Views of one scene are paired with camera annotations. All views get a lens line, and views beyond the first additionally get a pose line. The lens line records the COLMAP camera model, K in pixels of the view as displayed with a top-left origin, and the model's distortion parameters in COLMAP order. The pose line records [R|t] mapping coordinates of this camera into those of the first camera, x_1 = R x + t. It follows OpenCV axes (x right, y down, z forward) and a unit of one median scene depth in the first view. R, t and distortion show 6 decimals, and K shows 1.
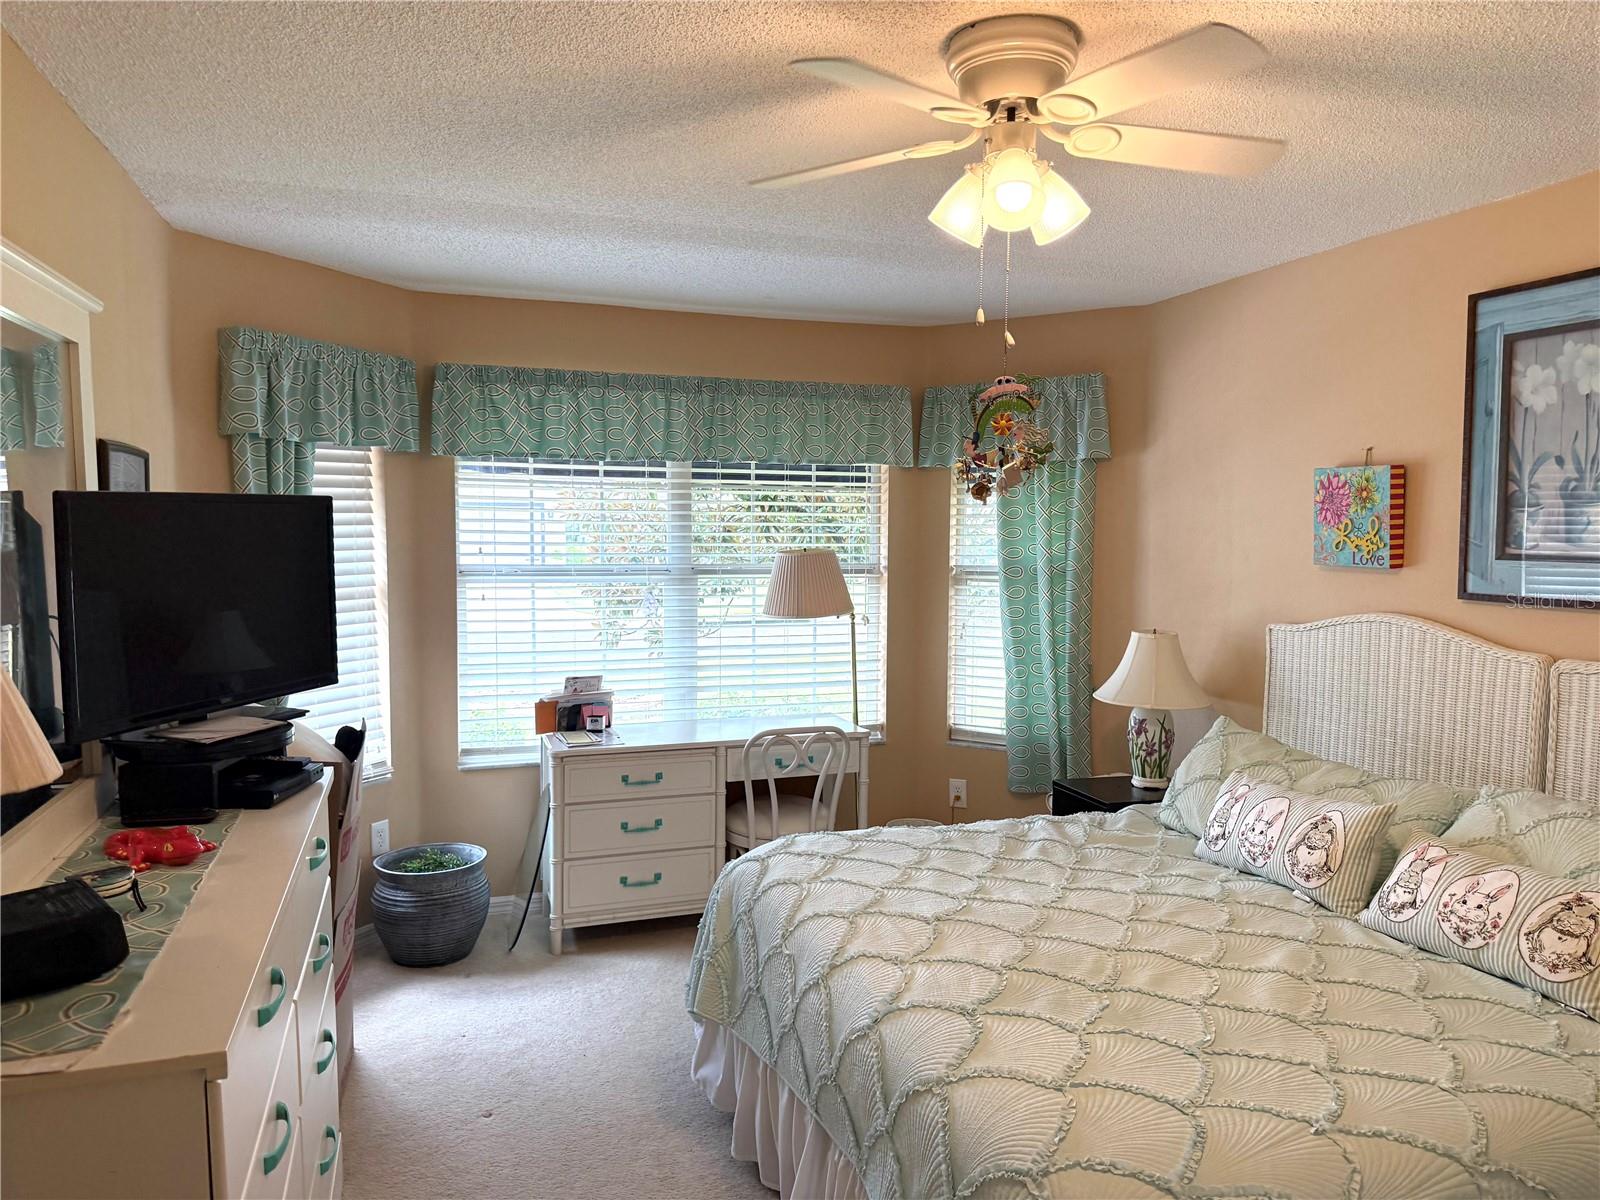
lens RADIAL K [[1113.6, 0, 822.3], [0, 1113.6, 604.9], [0, 0, 1]] dist [0.087249, -0.090060]
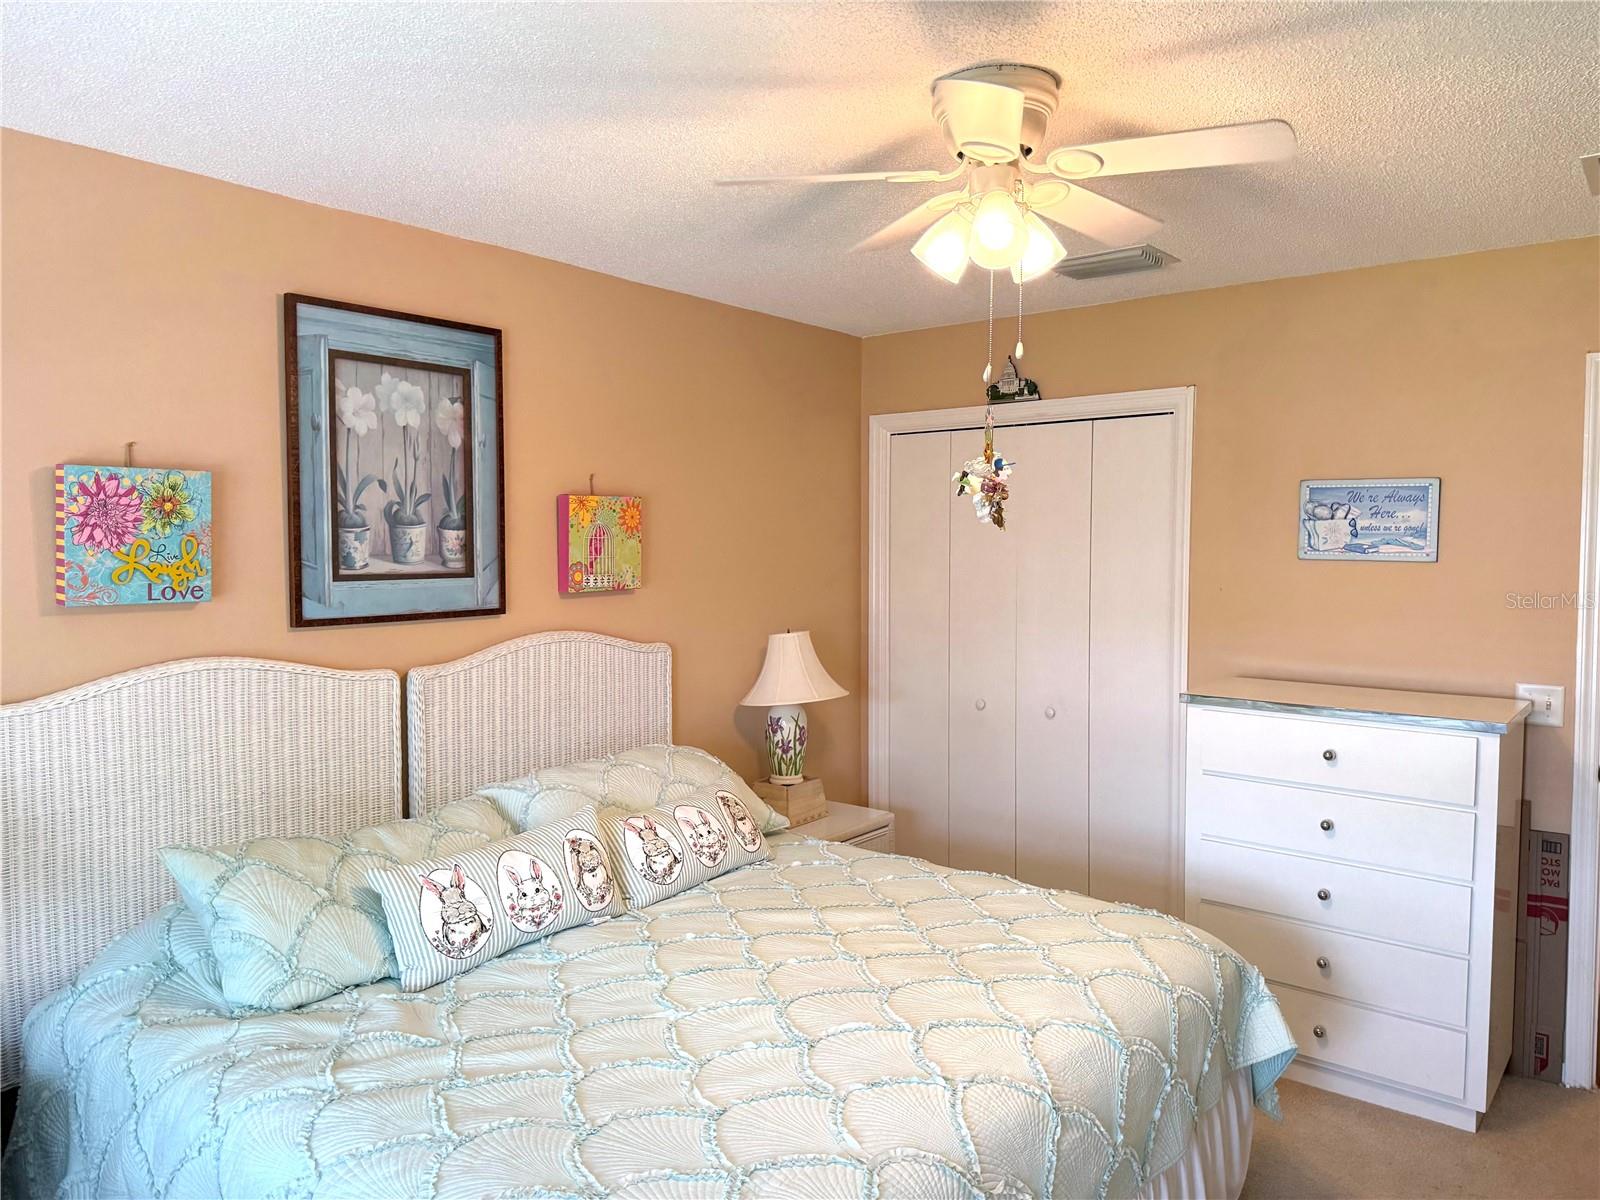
lens RADIAL K [[1111.4, 0, 792.1], [0, 1111.4, 604.9], [0, 0, 1]] dist [0.136043, -0.230045]
pose [[-0.517854, -0.050122, 0.854000, -0.443467], [0.065266, 0.993058, 0.097860, -0.092200], [-0.852976, 0.106414, -0.510987, 1.205366]]
